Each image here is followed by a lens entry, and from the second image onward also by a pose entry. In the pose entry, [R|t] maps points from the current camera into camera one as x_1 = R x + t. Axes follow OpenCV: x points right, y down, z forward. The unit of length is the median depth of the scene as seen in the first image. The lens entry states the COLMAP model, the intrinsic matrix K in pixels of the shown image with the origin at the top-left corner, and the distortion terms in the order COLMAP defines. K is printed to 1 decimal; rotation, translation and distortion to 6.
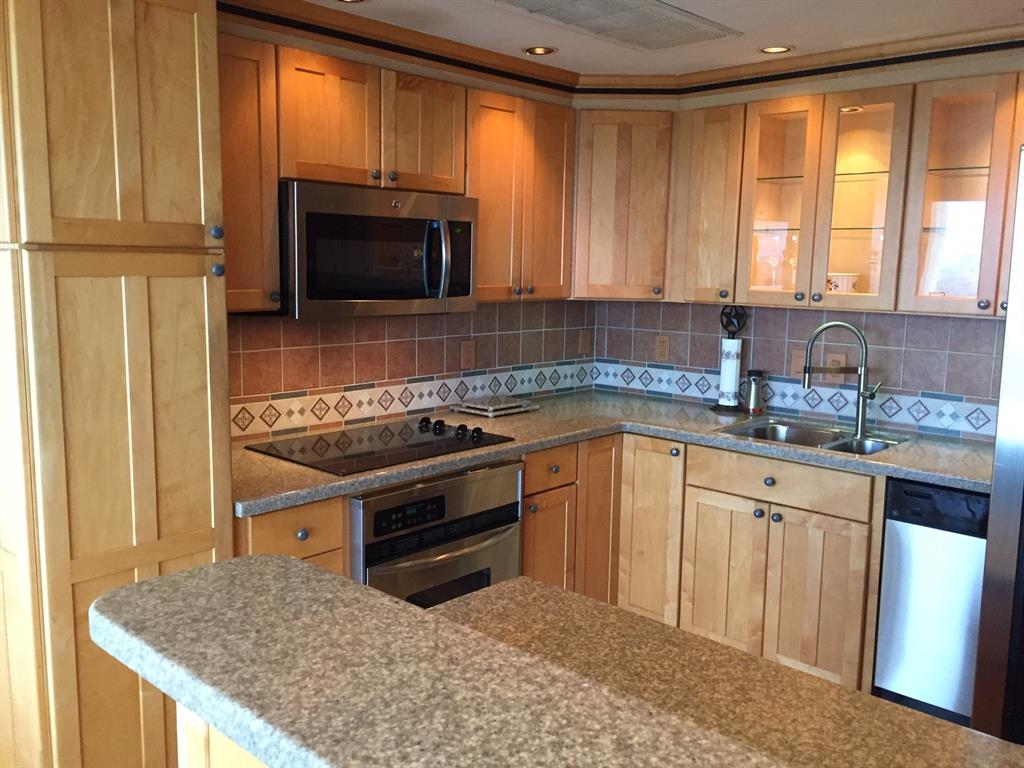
lens RADIAL K [[876.7, 0, 512.4], [0, 876.7, 383.7], [0, 0, 1]] dist [0.082830, -0.111710]
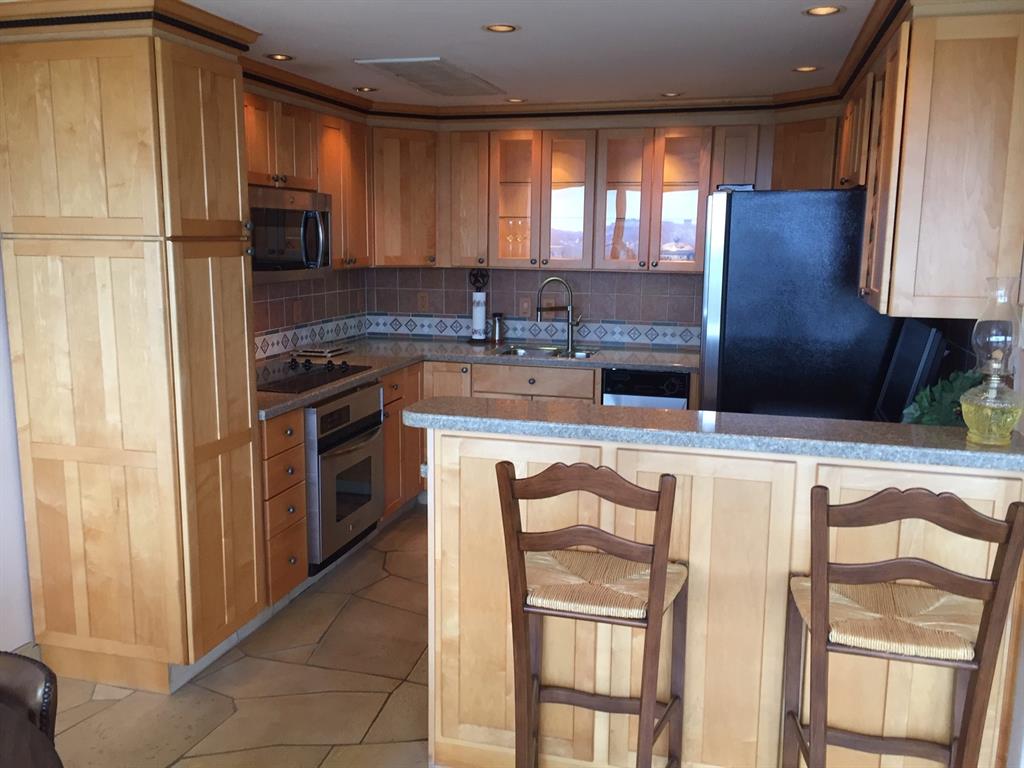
lens RADIAL K [[876.7, 0, 512.1], [0, 876.7, 382.1], [0, 0, 1]] dist [0.082830, -0.111710]
pose [[0.887578, -0.085319, 0.452688, -0.386812], [0.069448, 0.996250, 0.051601, 0.026384], [-0.455393, -0.014361, 0.890175, -0.318227]]
